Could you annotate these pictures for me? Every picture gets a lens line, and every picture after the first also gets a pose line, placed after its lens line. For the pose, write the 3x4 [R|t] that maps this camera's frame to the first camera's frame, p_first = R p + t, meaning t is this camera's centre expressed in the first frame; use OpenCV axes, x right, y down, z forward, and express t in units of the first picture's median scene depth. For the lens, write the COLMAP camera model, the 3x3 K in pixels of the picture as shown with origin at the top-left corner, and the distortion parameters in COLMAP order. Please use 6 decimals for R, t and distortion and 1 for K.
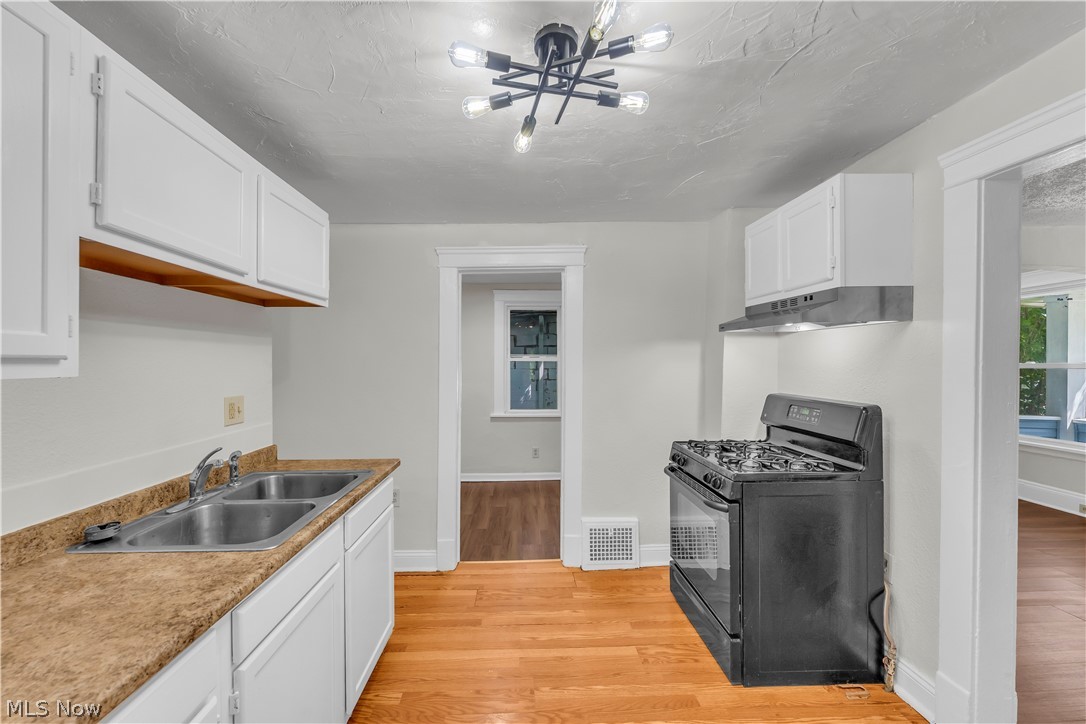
lens RADIAL K [[445.5, 0, 543.0], [0, 445.5, 362.0], [0, 0, 1]] dist [-0.000525, 0.000015]
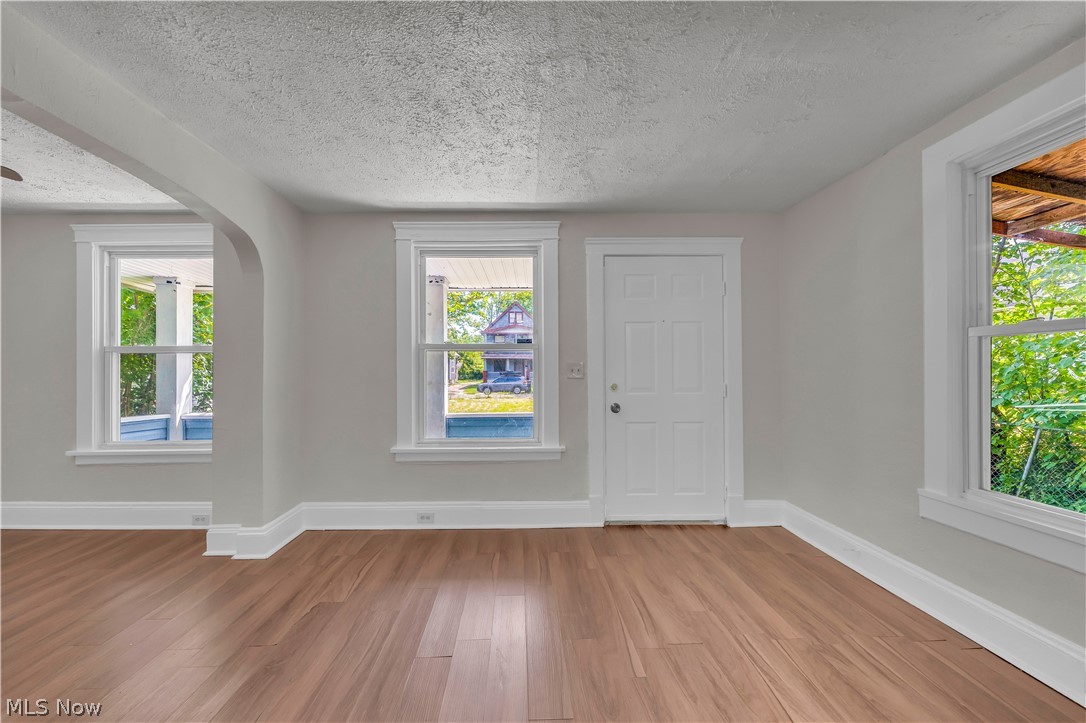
lens RADIAL K [[448.8, 0, 528.2], [0, 448.8, 365.5], [0, 0, 1]] dist [0.000409, 0.000014]
pose [[0.032847, 0.006833, 0.999437, 0.328977], [0.004509, 0.999965, -0.006985, 0.040754], [-0.999450, 0.004736, 0.032815, 0.290000]]
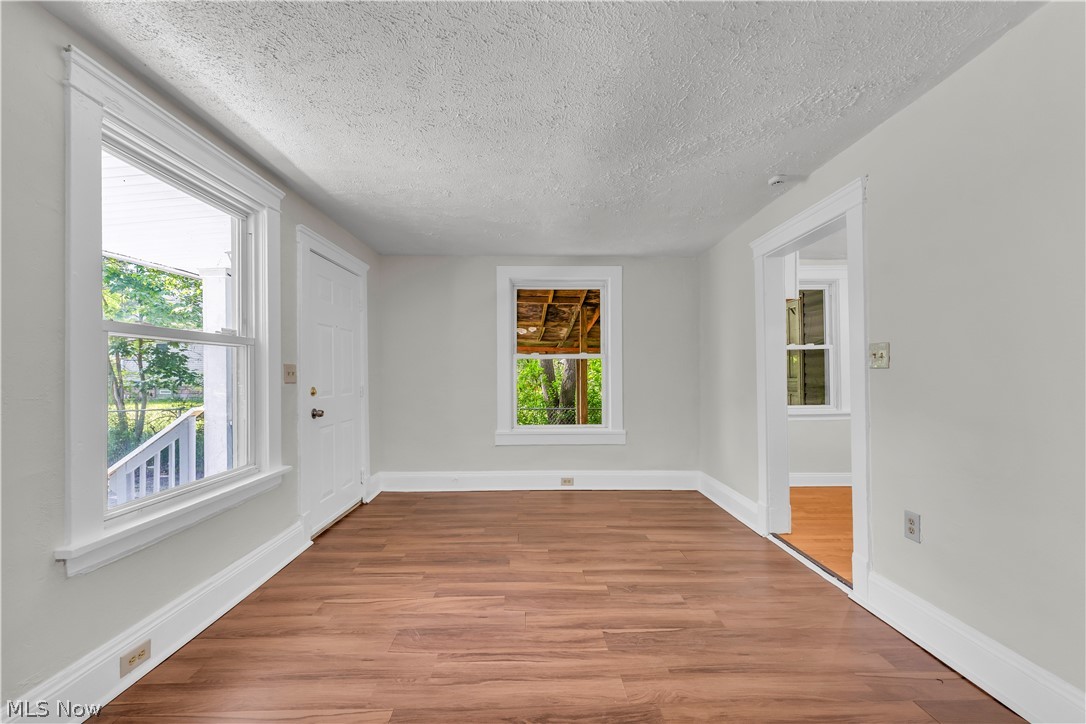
lens RADIAL K [[445.5, 0, 543.0], [0, 445.5, 362.0], [0, 0, 1]] dist [-0.000525, 0.000015]
pose [[-0.999813, 0.000590, 0.019315, 0.678339], [0.000183, 0.999778, -0.021050, 0.040510], [-0.019323, -0.021043, -0.999592, 0.818236]]
